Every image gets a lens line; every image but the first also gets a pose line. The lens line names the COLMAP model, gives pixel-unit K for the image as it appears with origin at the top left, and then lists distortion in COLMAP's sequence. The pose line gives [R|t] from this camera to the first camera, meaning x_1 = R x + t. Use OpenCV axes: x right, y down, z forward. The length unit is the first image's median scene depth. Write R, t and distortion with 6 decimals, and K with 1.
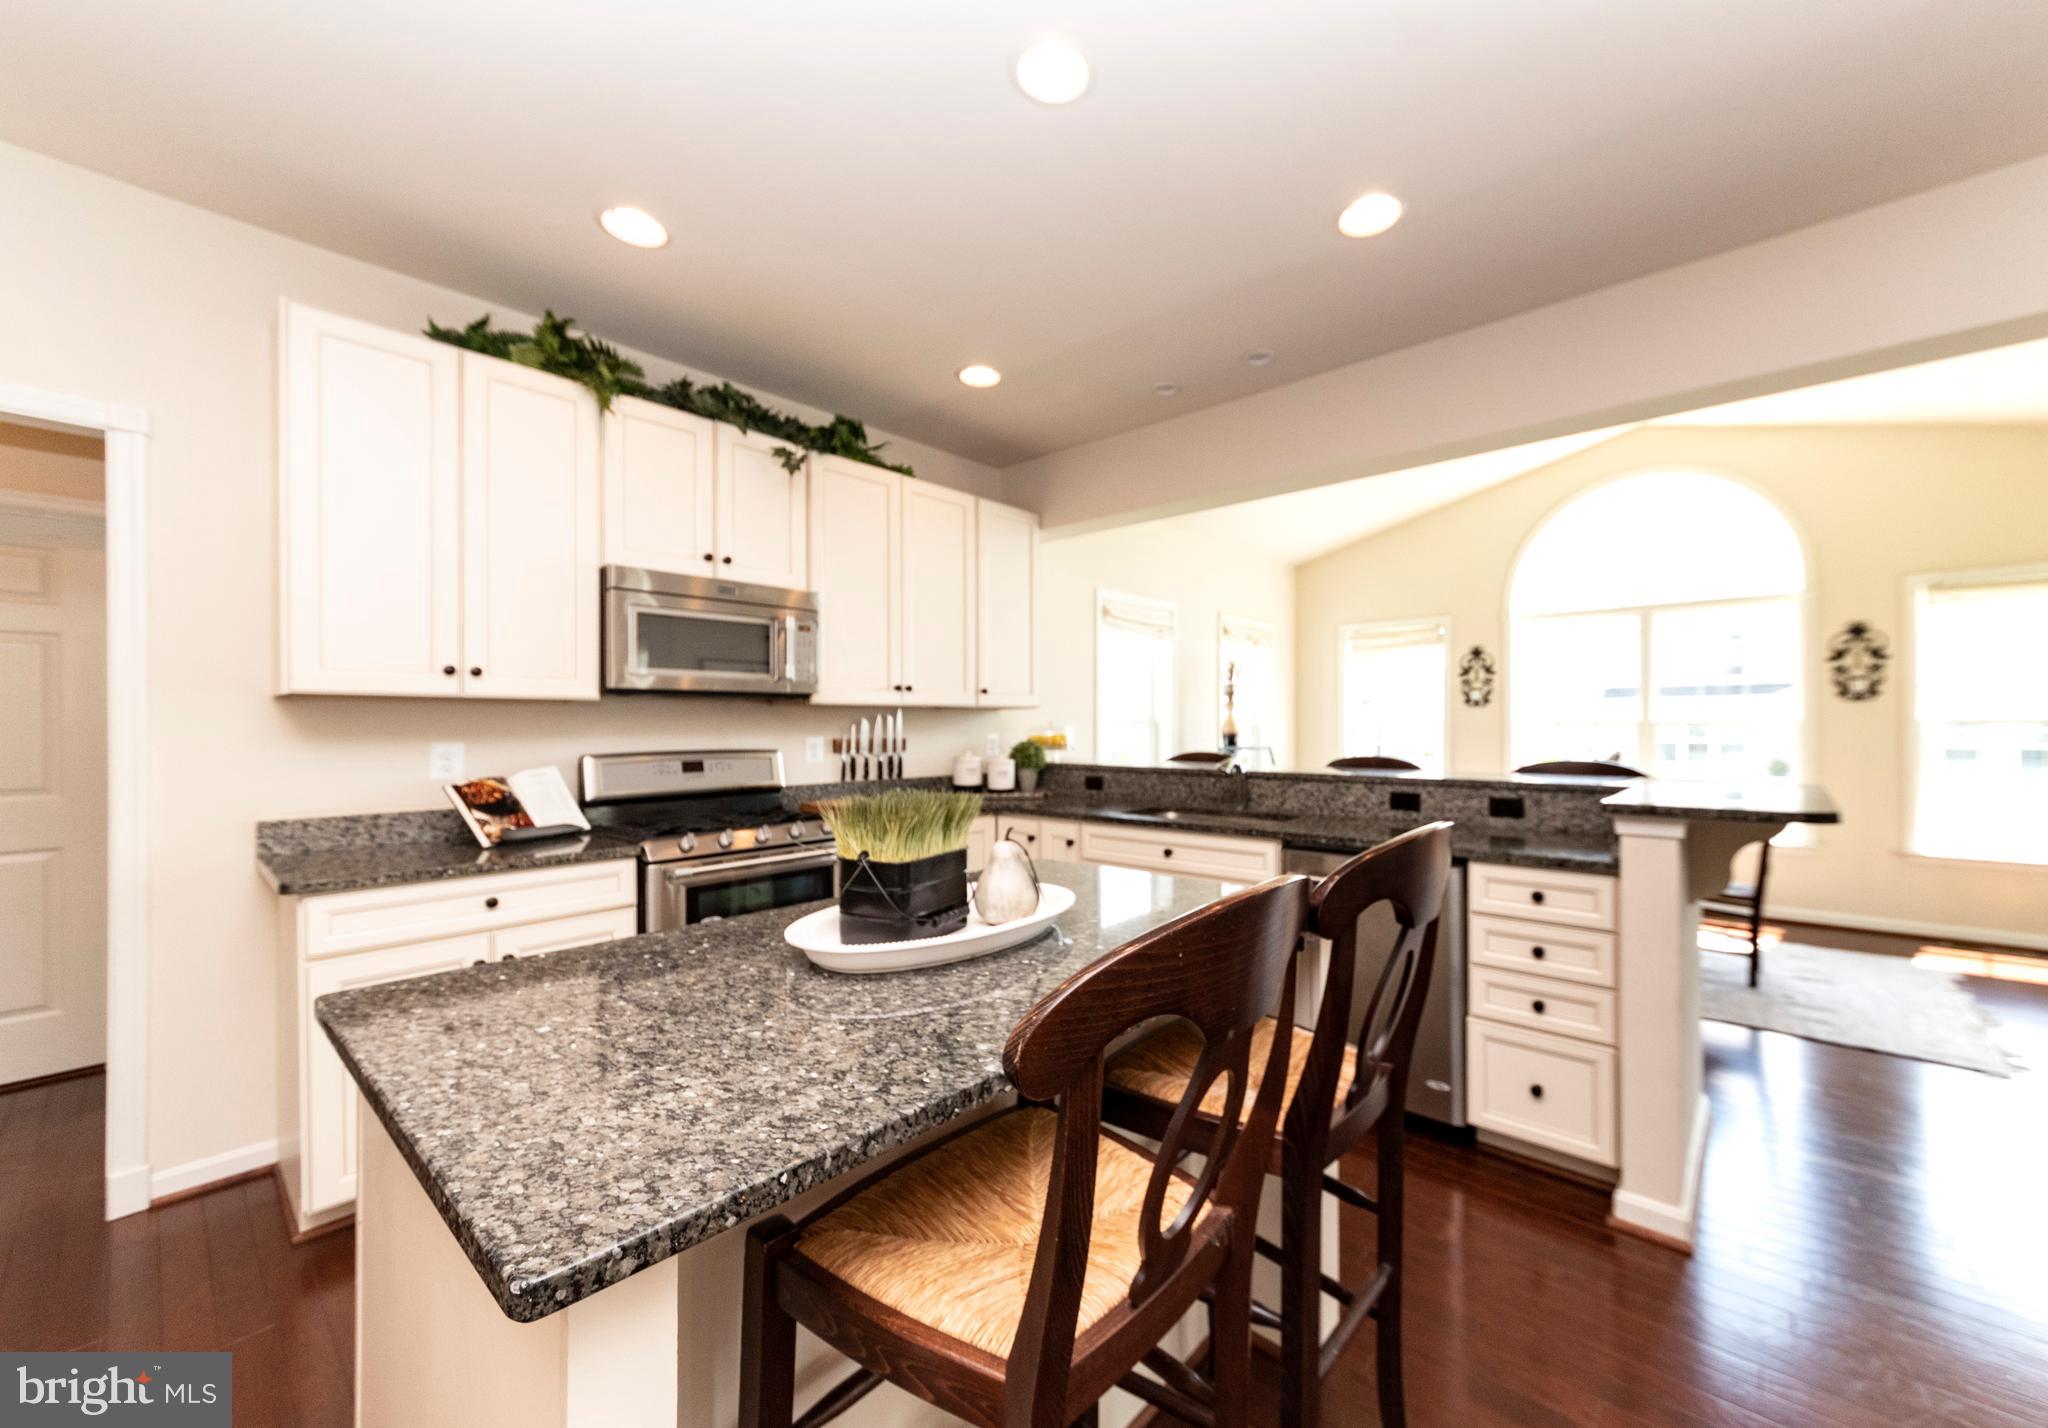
lens RADIAL K [[794.1, 0, 1095.5], [0, 794.1, 714.0], [0, 0, 1]] dist [-0.000332, 0.000491]
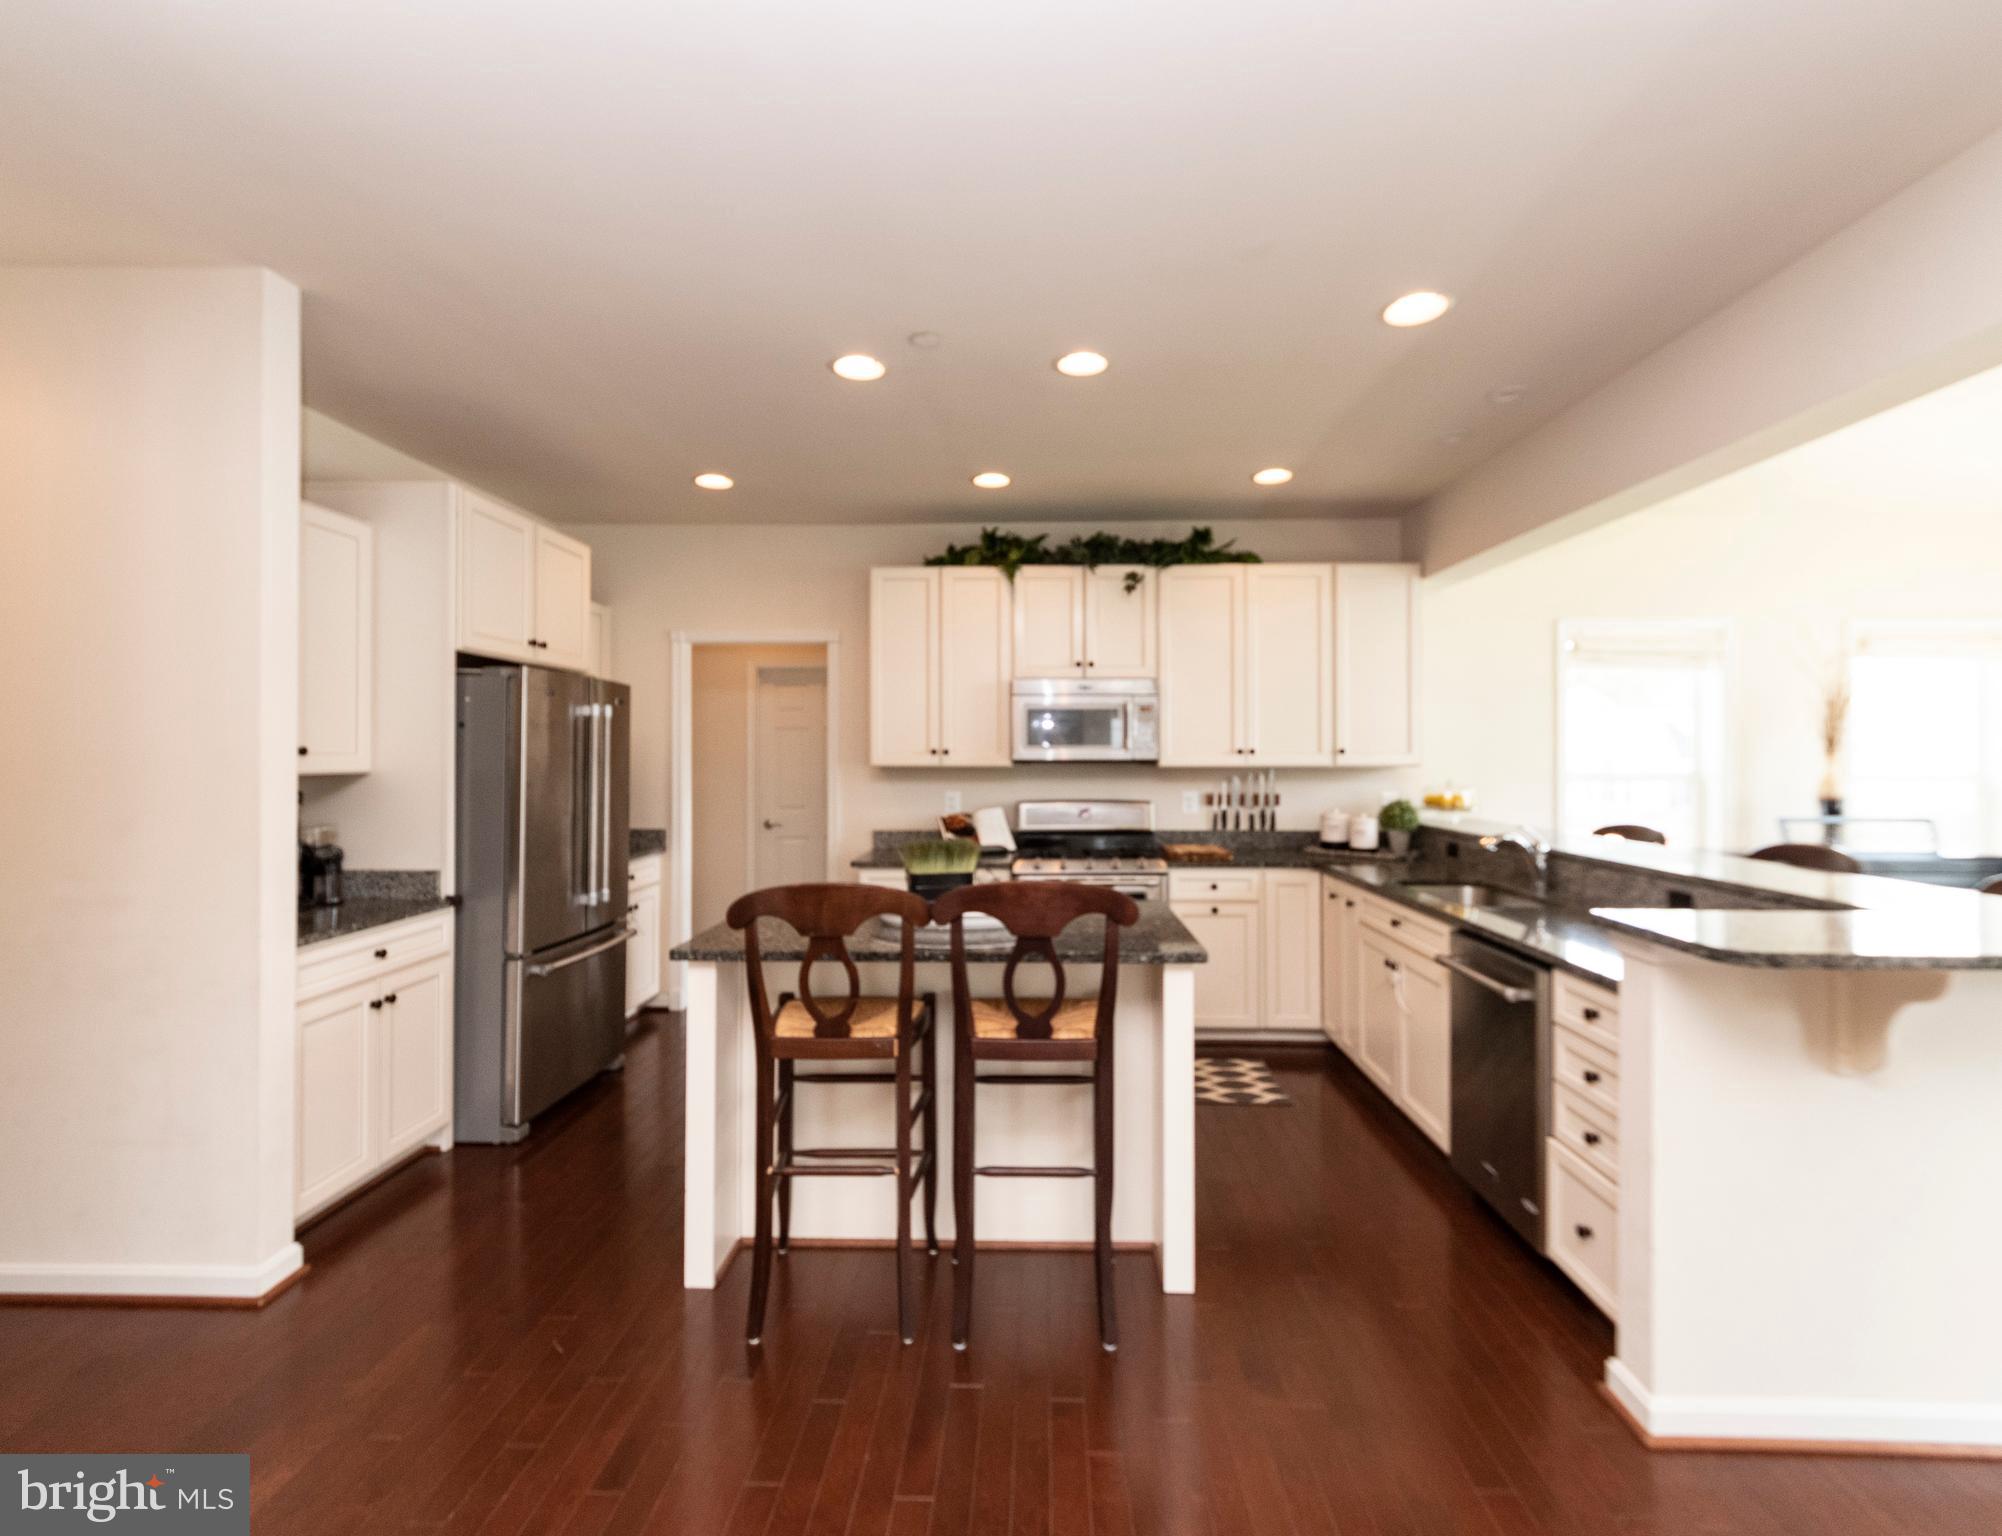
lens RADIAL K [[924.1, 0, 1002.1], [0, 924.1, 733.2], [0, 0, 1]] dist [0.002908, 0.000638]
pose [[0.615818, -0.013237, -0.787777, 0.586204], [0.009106, 0.999912, -0.009683, -0.049218], [0.787836, -0.001211, 0.615884, -0.094644]]
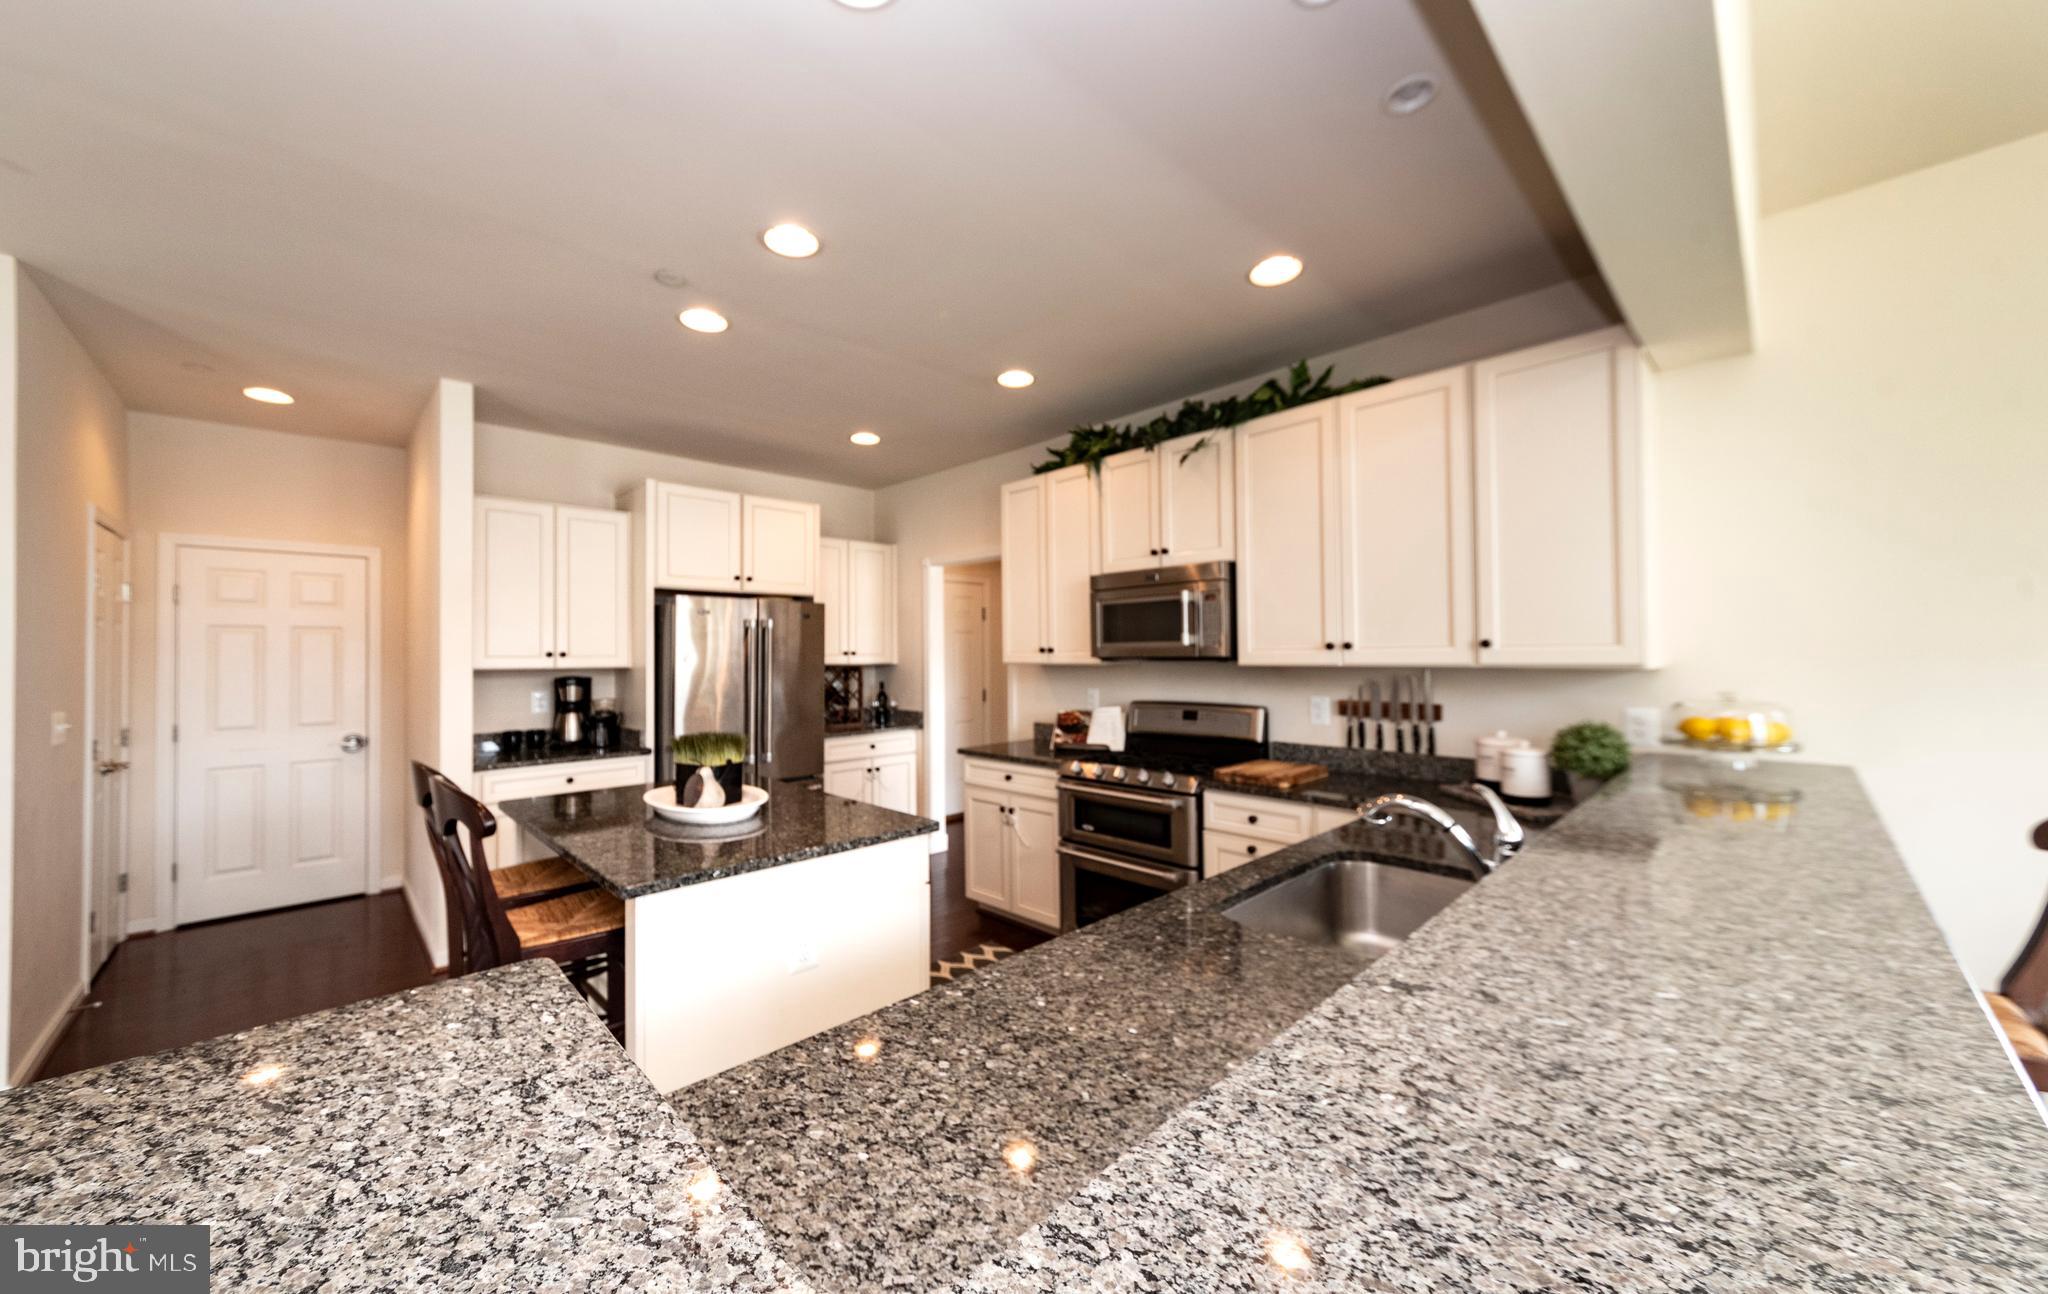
lens RADIAL K [[726.0, 0, 1019.8], [0, 726.0, 619.9], [0, 0, 1]] dist [0.000718, 0.000015]
pose [[-0.097639, -0.037928, -0.994499, 0.566181], [0.027578, 0.998787, -0.040799, -0.038211], [0.994840, -0.031410, -0.096474, 0.729986]]
